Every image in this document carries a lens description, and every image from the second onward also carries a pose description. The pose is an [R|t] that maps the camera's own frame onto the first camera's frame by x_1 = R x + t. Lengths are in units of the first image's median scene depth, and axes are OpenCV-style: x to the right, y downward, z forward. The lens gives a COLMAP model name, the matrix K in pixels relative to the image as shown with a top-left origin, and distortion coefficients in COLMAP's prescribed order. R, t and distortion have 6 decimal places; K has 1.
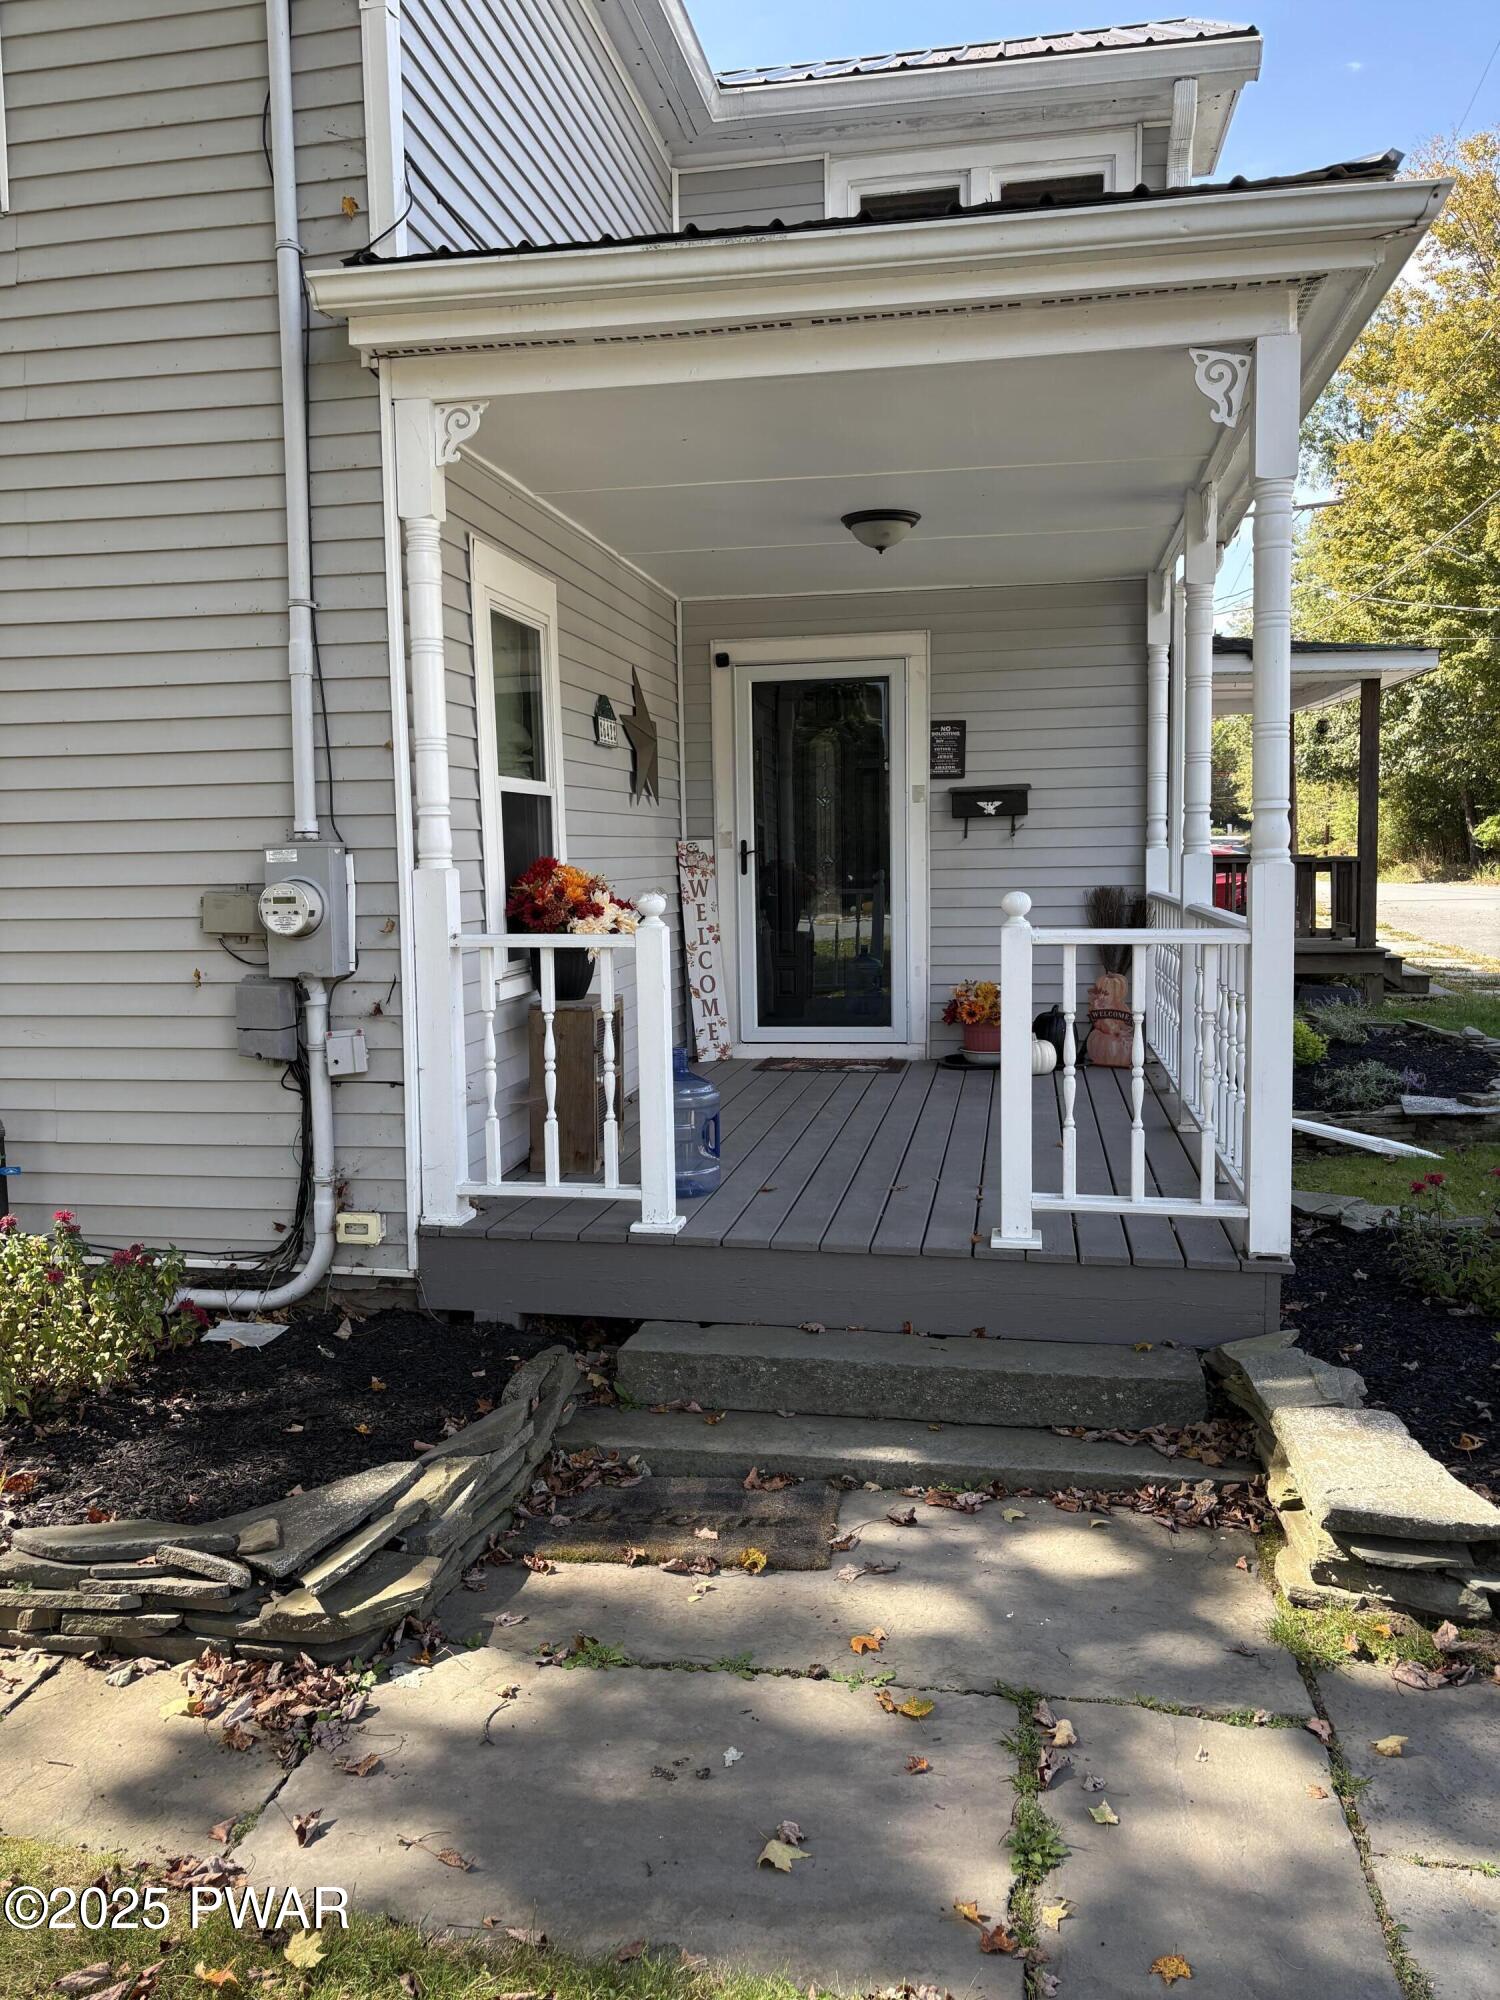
lens RADIAL K [[1540.7, 0, 737.9], [0, 1540.7, 998.4], [0, 0, 1]] dist [0.013884, -0.005859]
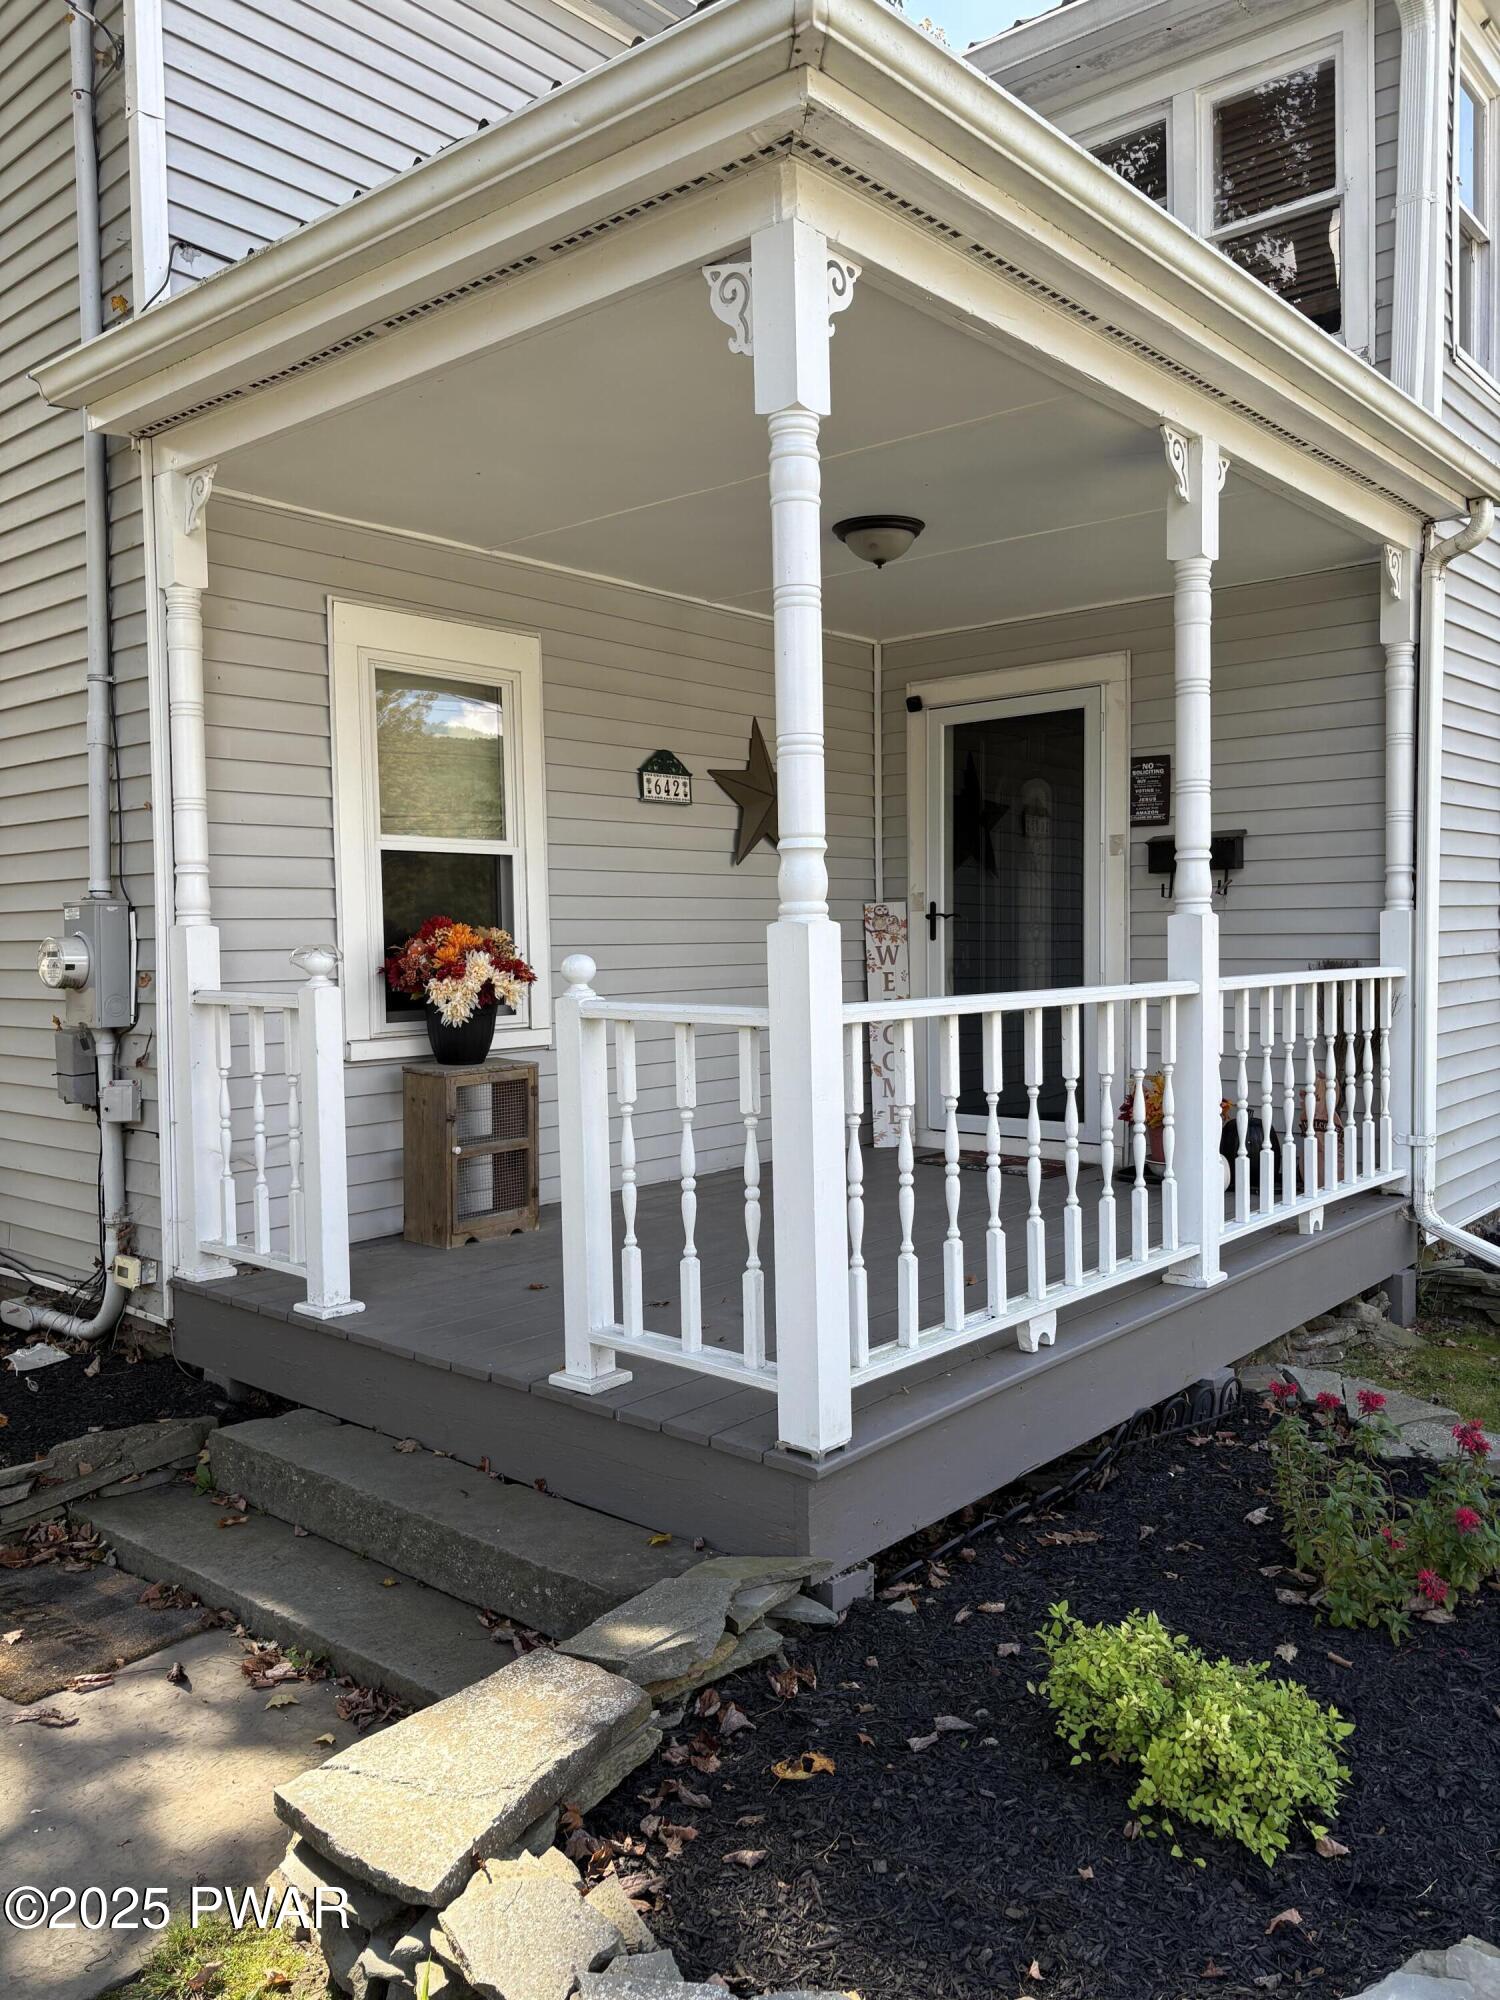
lens RADIAL K [[1540.7, 0, 747.8], [0, 1540.7, 999.7], [0, 0, 1]] dist [0.013884, -0.005859]
pose [[0.860590, 0.027460, -0.508557, 0.443941], [-0.050360, 0.998240, -0.031319, -0.015466], [0.506802, 0.052564, 0.860458, 0.218087]]
